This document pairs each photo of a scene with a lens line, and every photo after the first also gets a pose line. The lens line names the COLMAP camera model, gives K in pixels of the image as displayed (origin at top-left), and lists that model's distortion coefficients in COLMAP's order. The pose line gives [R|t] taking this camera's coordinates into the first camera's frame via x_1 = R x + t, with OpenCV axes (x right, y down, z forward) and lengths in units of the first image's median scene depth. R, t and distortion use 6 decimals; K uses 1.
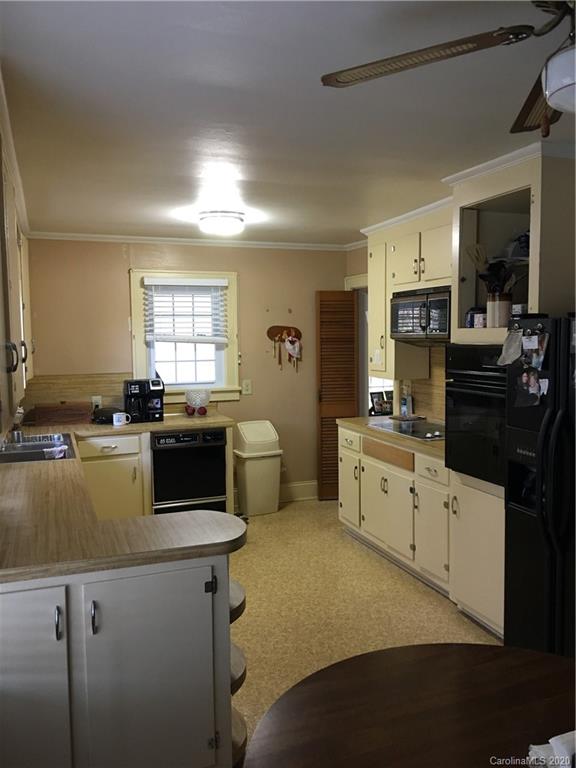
lens RADIAL K [[648.6, 0, 287.2], [0, 648.6, 382.2], [0, 0, 1]] dist [0.043510, -0.051995]
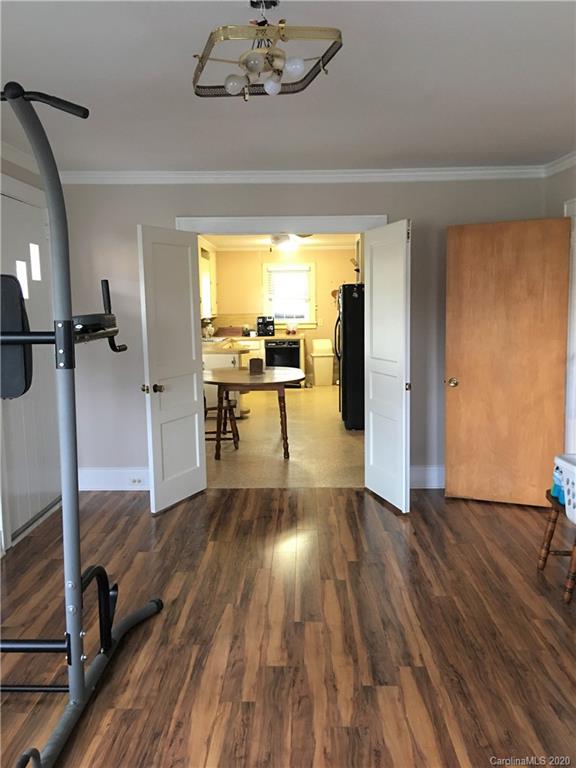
lens RADIAL K [[648.6, 0, 288.9], [0, 648.6, 385.7], [0, 0, 1]] dist [0.043510, -0.051995]
pose [[0.932301, 0.043670, -0.359038, 0.620489], [-0.022116, 0.997710, 0.063925, 0.085181], [0.361008, -0.051657, 0.931131, -0.953951]]
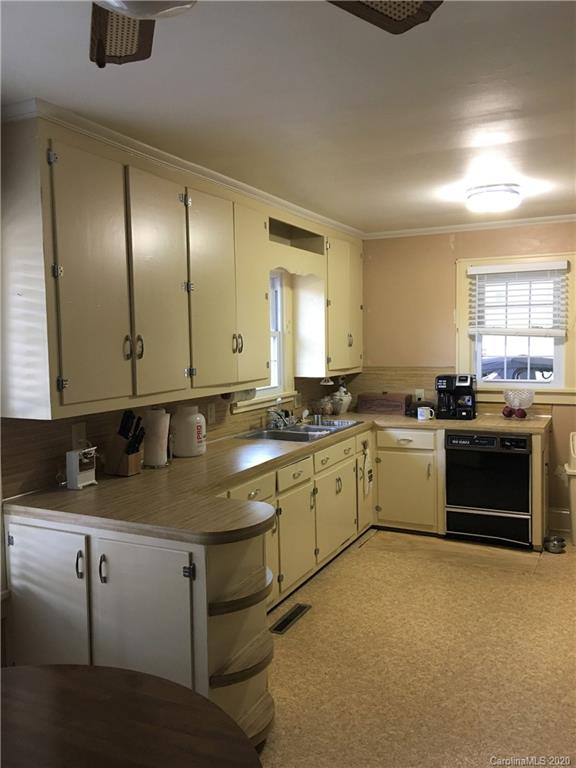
lens RADIAL K [[648.6, 0, 285.8], [0, 648.6, 378.0], [0, 0, 1]] dist [0.043510, -0.051995]
pose [[0.685092, 0.049817, -0.726751, 0.302703], [-0.046001, 0.998626, 0.025088, -0.011567], [0.727002, 0.016244, 0.686443, 0.165090]]
